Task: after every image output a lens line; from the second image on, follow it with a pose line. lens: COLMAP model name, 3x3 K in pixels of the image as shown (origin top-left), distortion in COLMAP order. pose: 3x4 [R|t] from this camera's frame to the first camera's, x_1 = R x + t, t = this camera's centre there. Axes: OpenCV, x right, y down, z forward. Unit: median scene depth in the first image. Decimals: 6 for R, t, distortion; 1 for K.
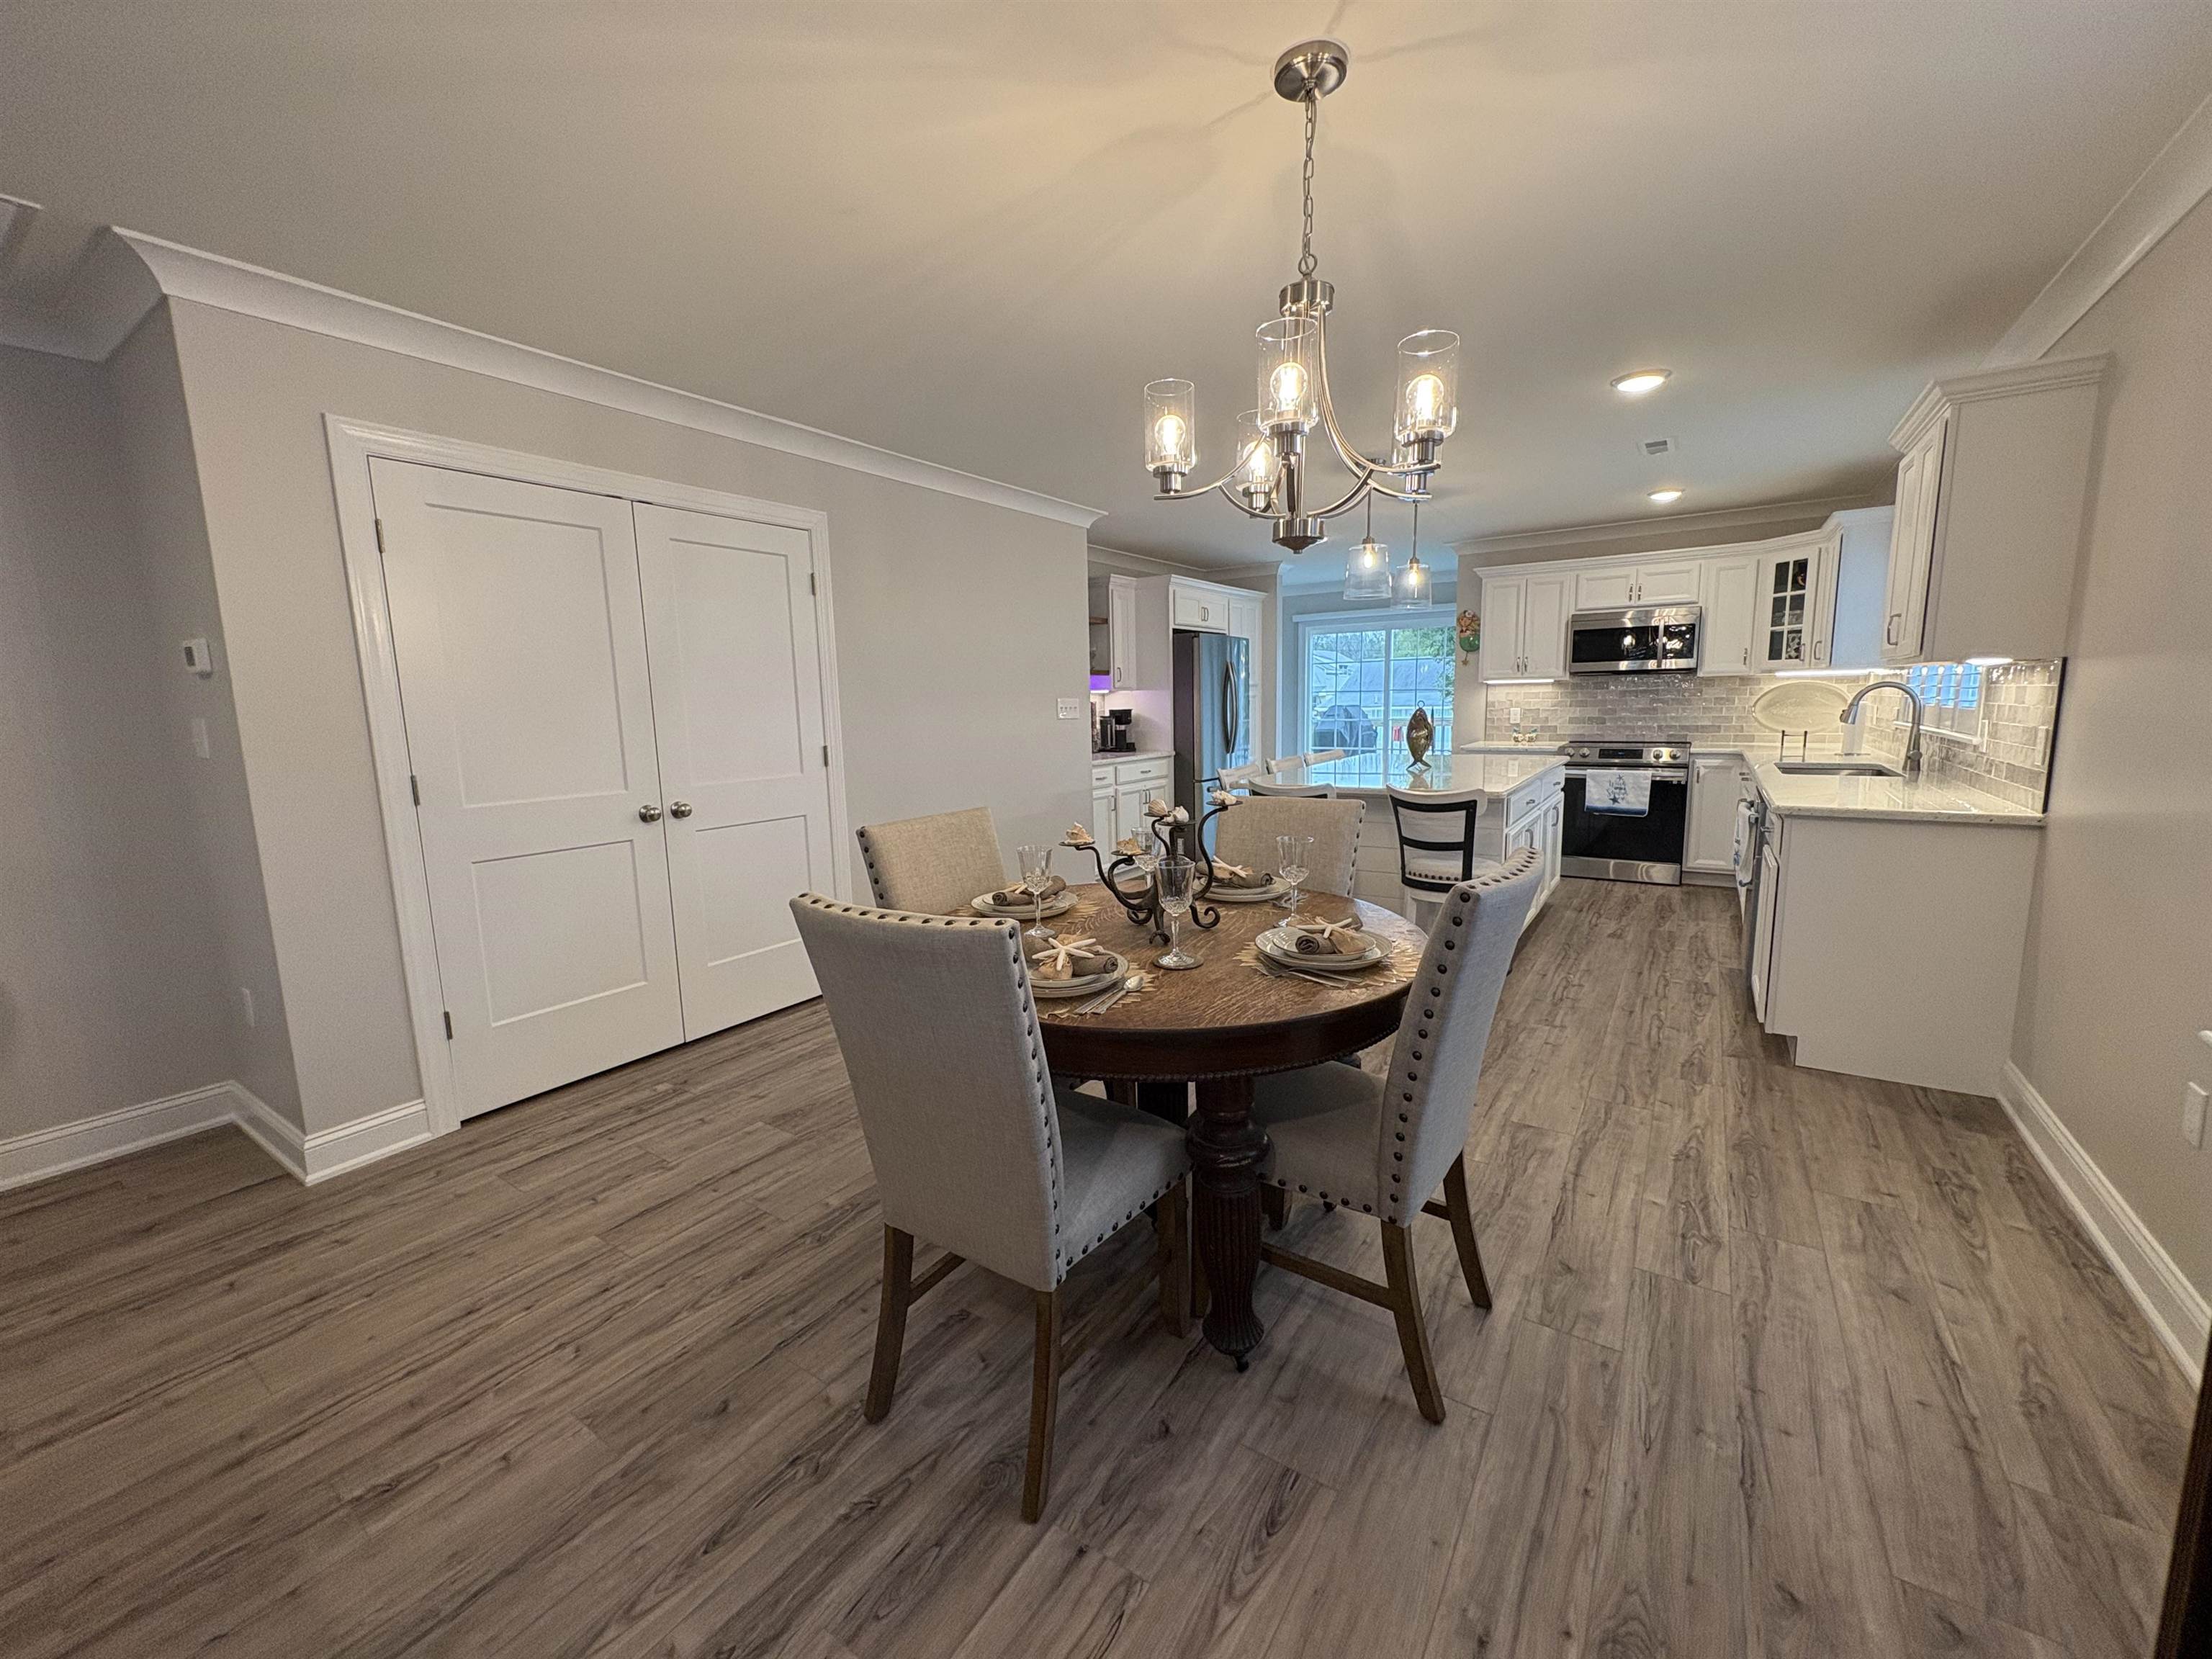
lens RADIAL K [[882.2, 0, 1106.0], [0, 882.2, 829.5], [0, 0, 1]] dist [0.000757, 0.000116]
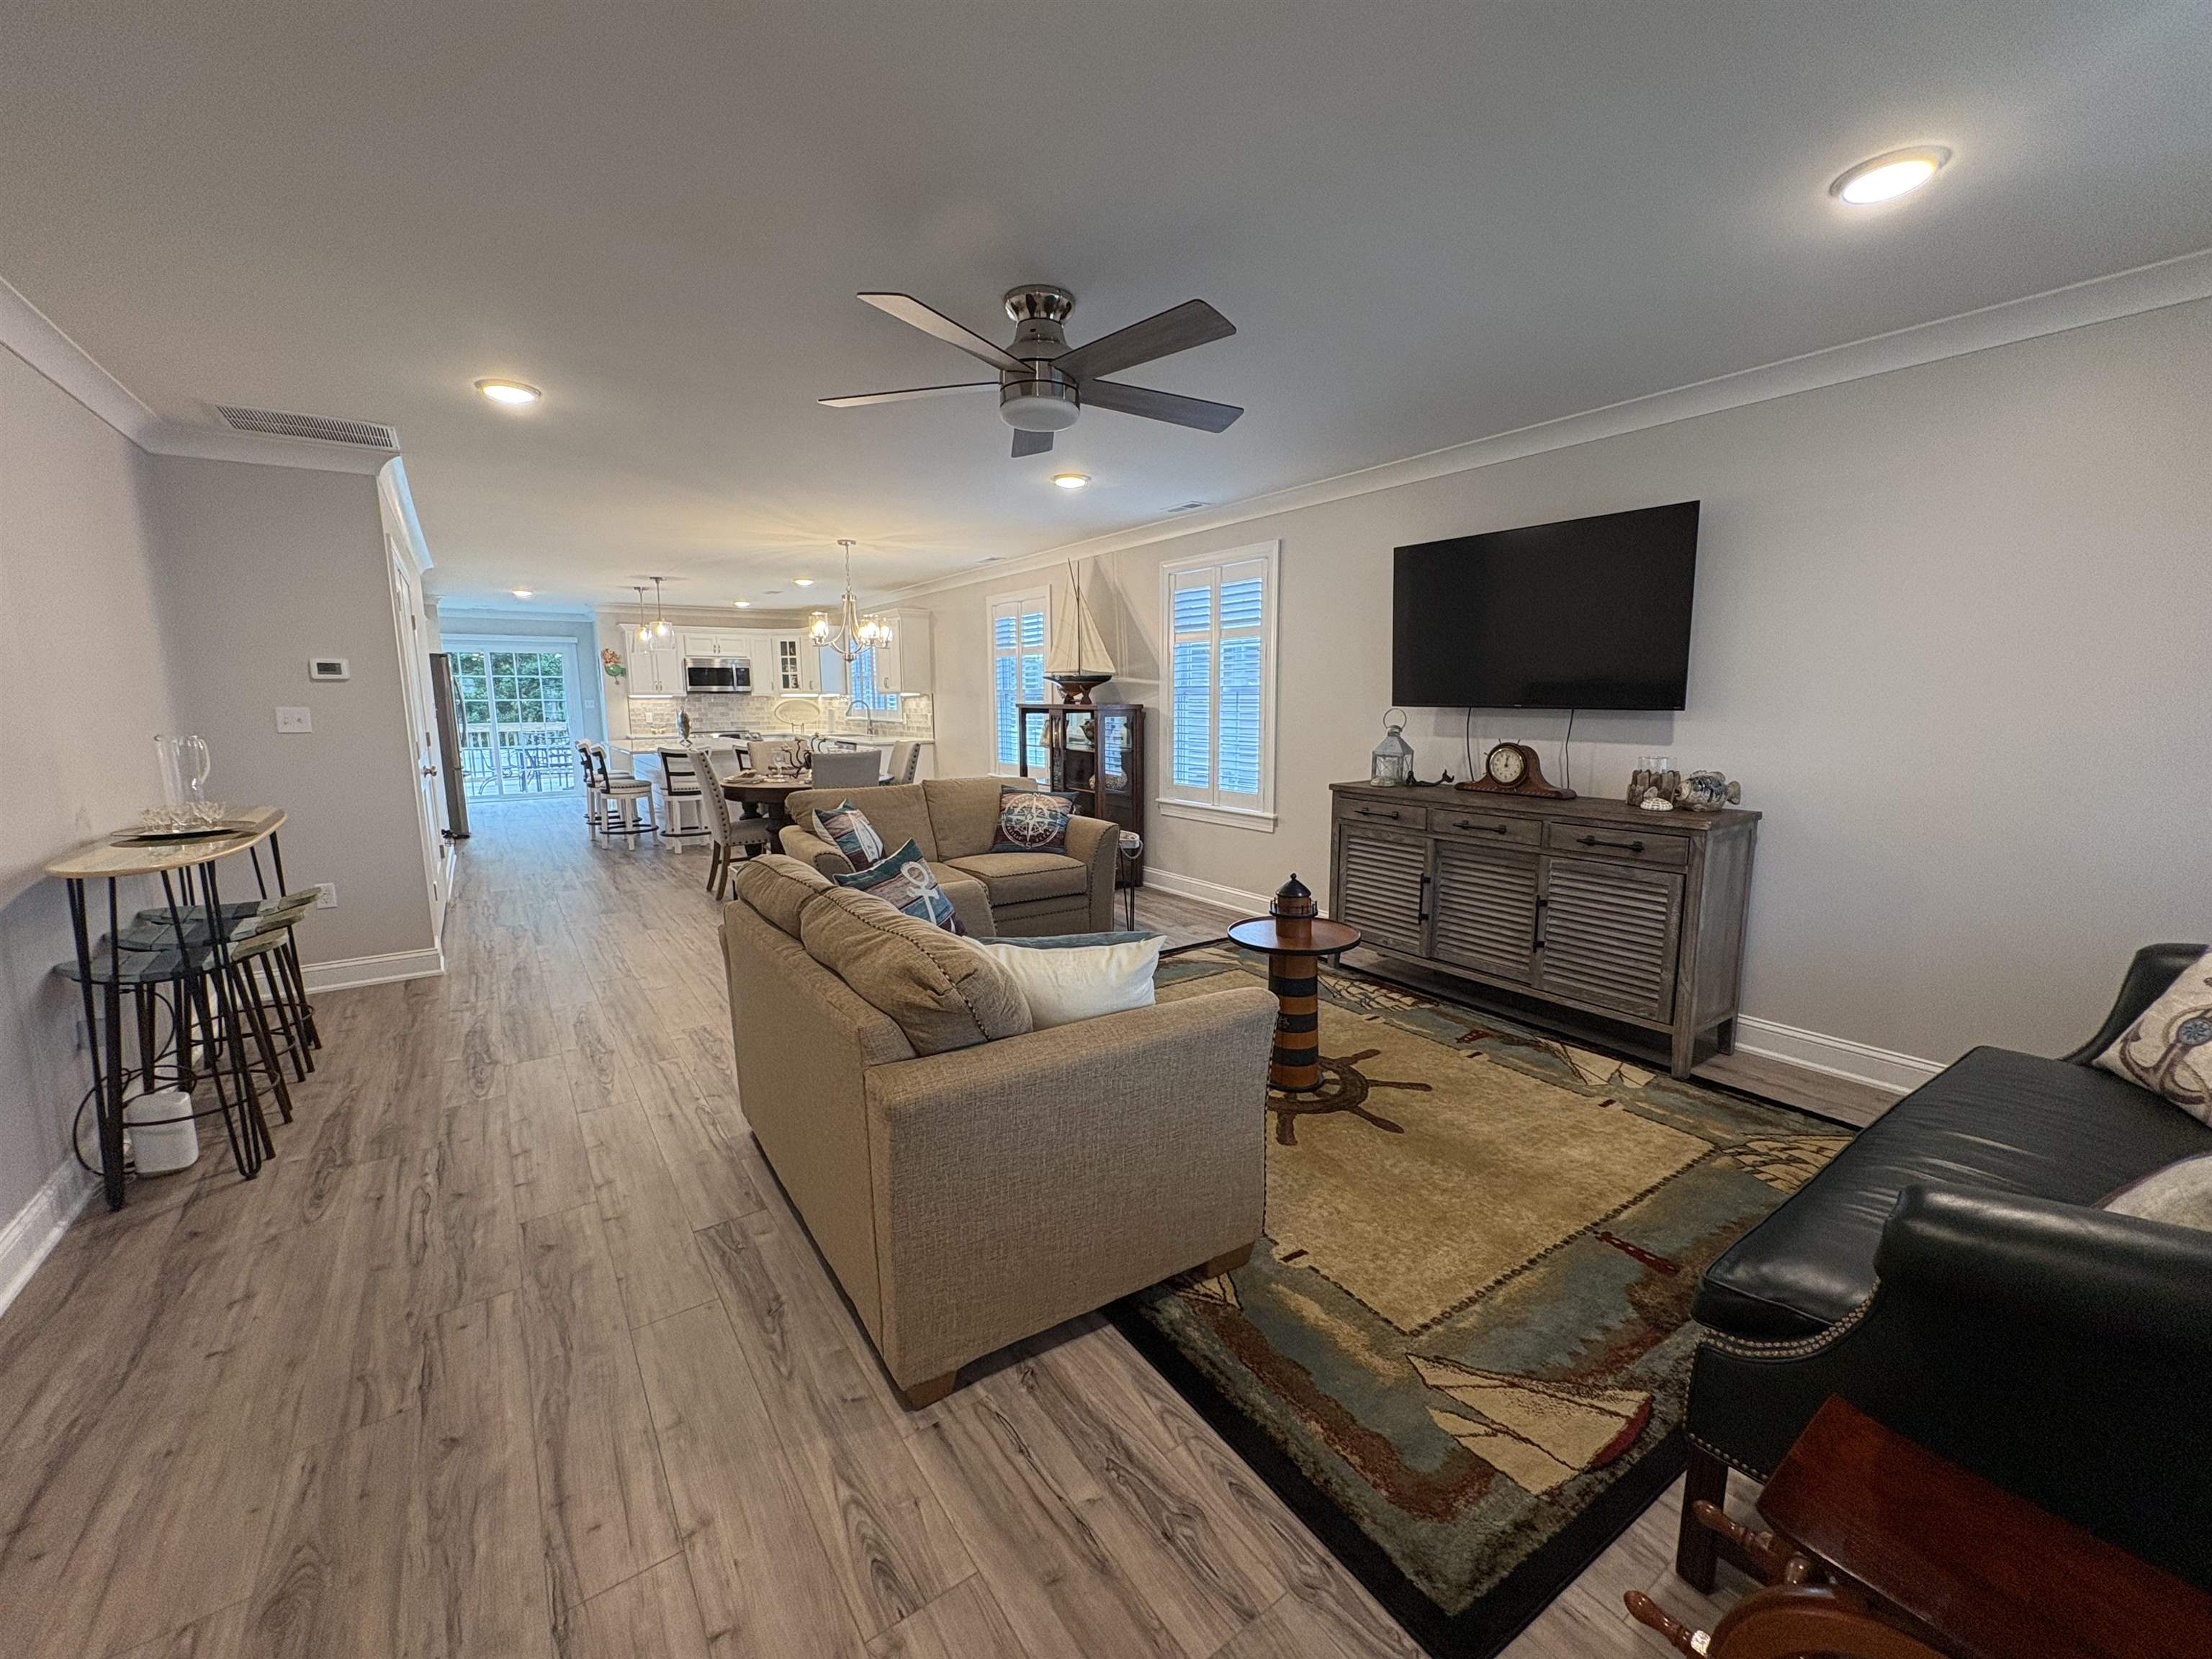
lens RADIAL K [[958.9, 0, 1106.0], [0, 958.9, 829.5], [0, 0, 1]] dist [0.003698, 0.000463]
pose [[0.385061, -0.118558, 0.915244, -0.935789], [0.133737, 0.988415, 0.071770, 0.061613], [-0.913150, 0.094766, 0.396456, -0.469377]]
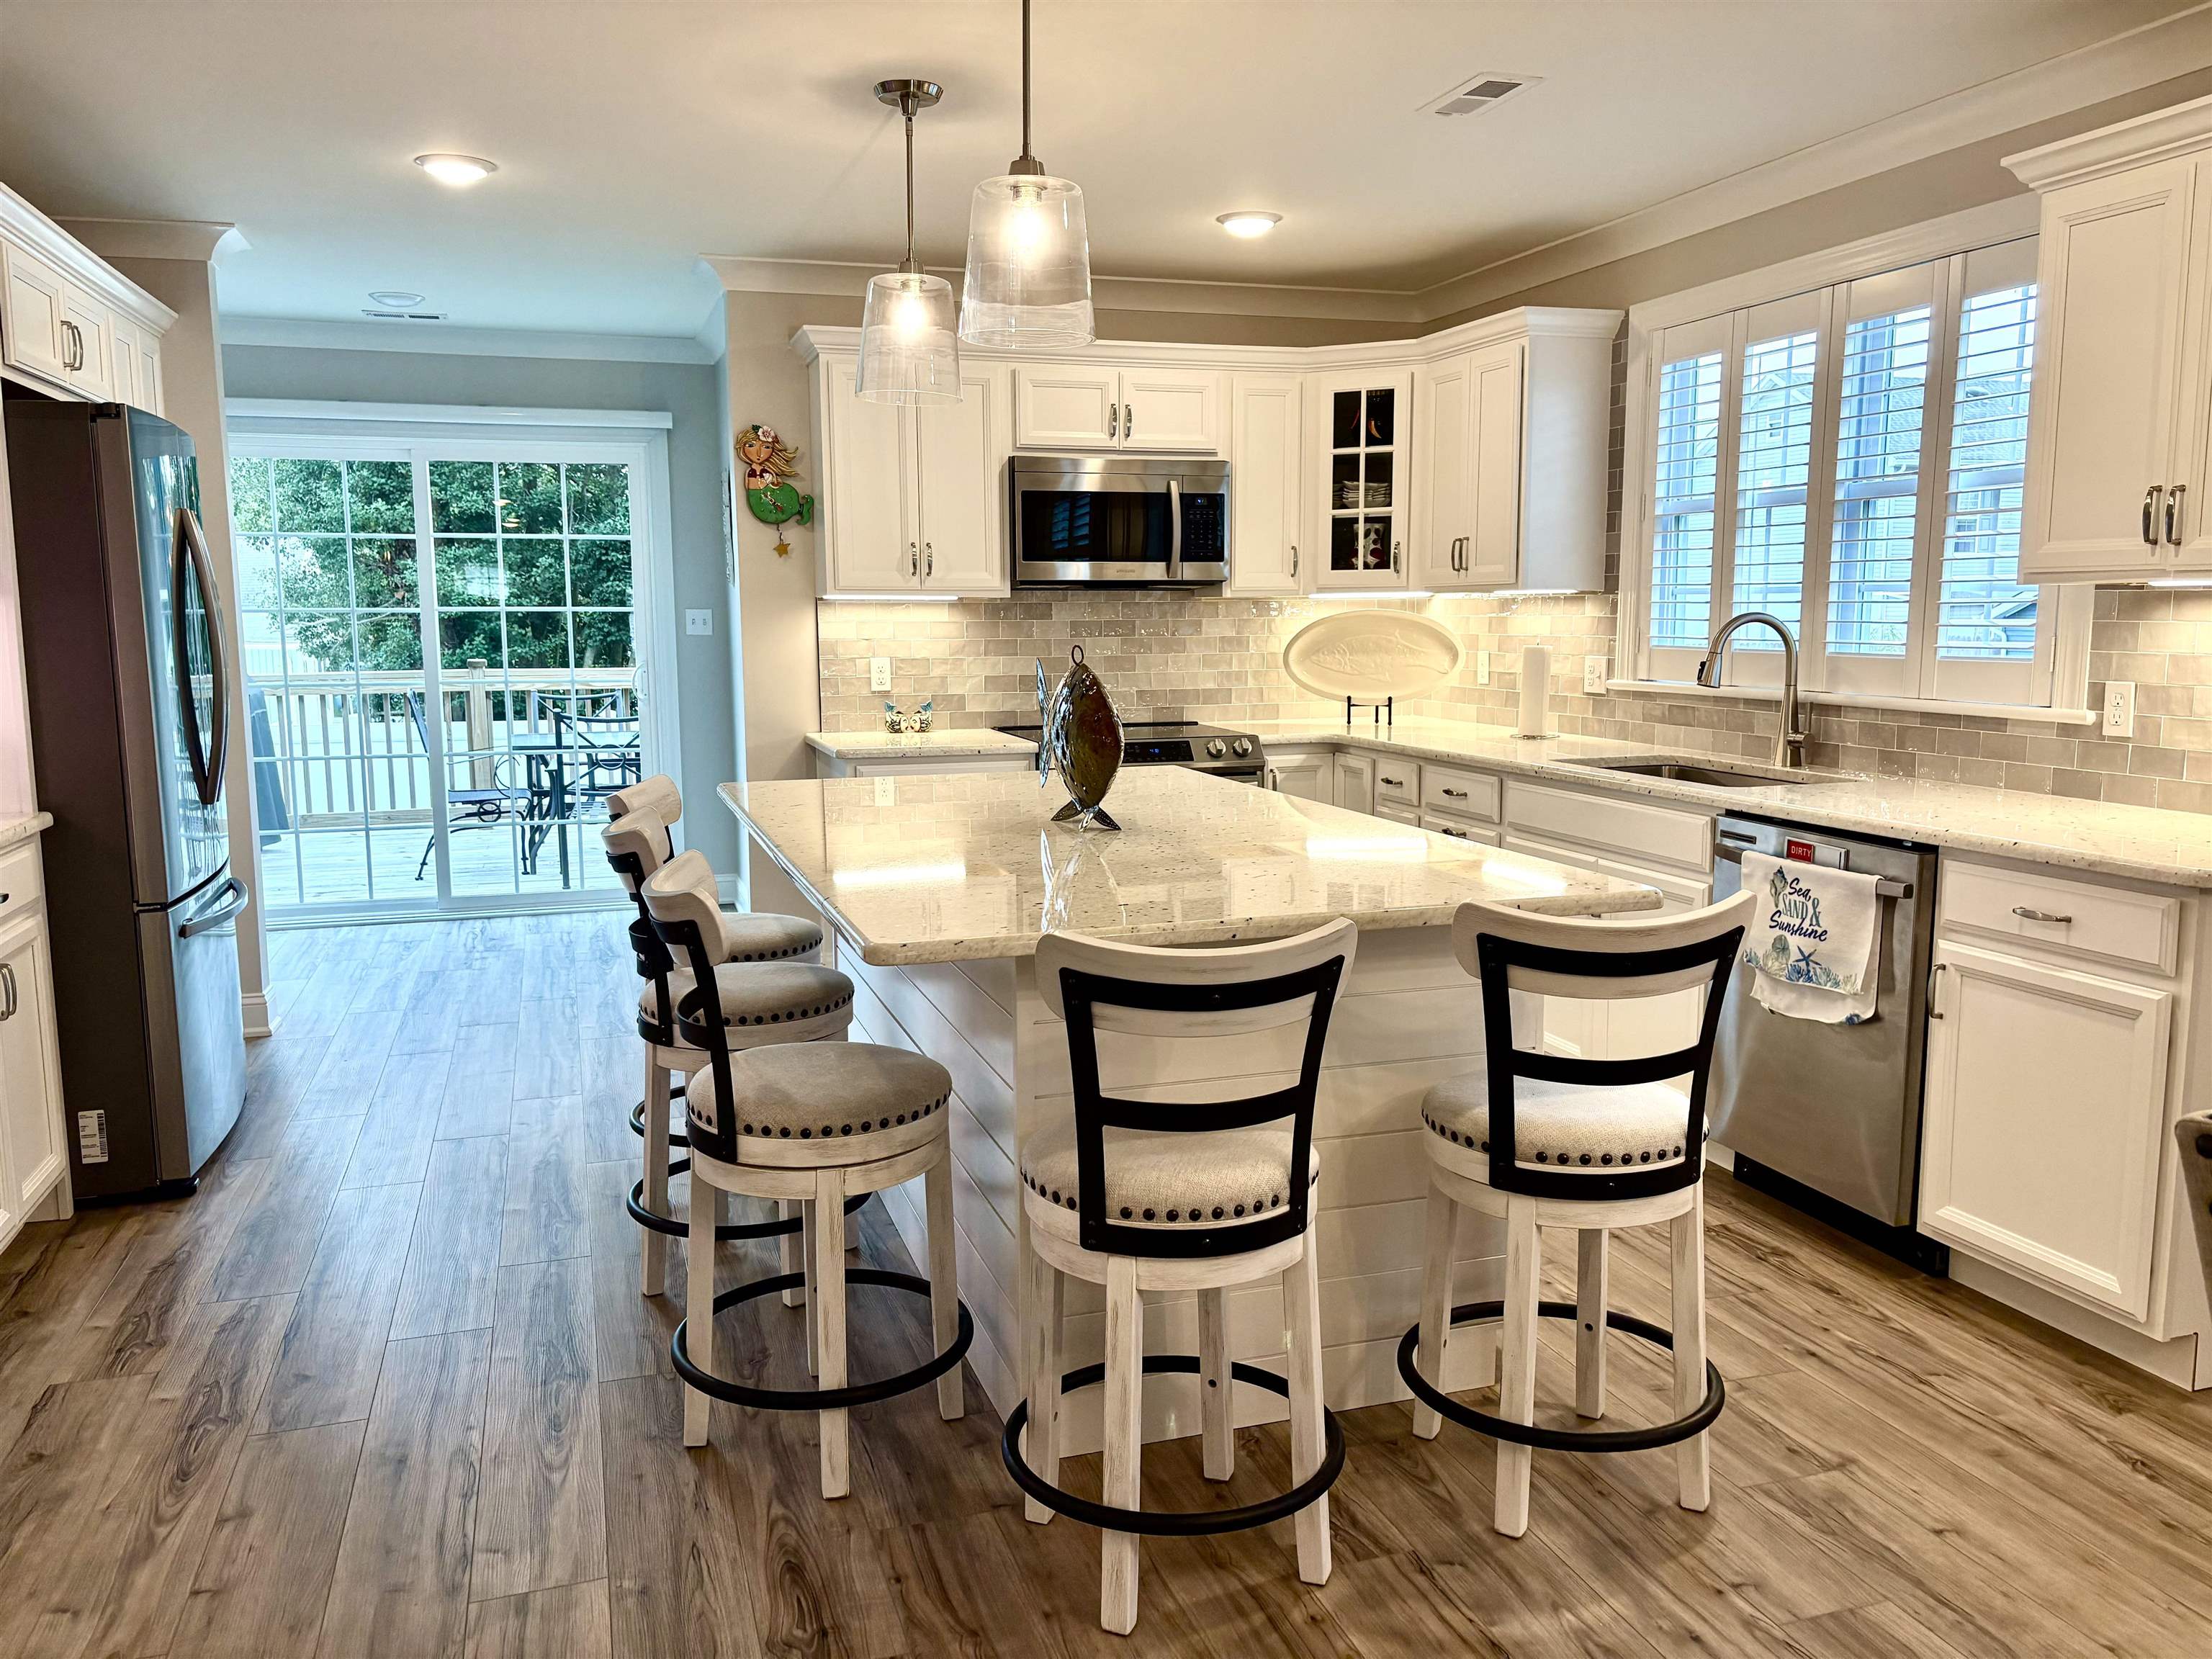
lens RADIAL K [[1659.4, 0, 1114.4], [0, 1659.4, 861.7], [0, 0, 1]] dist [0.081498, -0.134871]
pose [[0.618725, -0.101267, 0.779053, -0.149327], [0.106895, 0.993287, 0.044218, -0.067636], [-0.778301, 0.055918, 0.625396, 0.440158]]
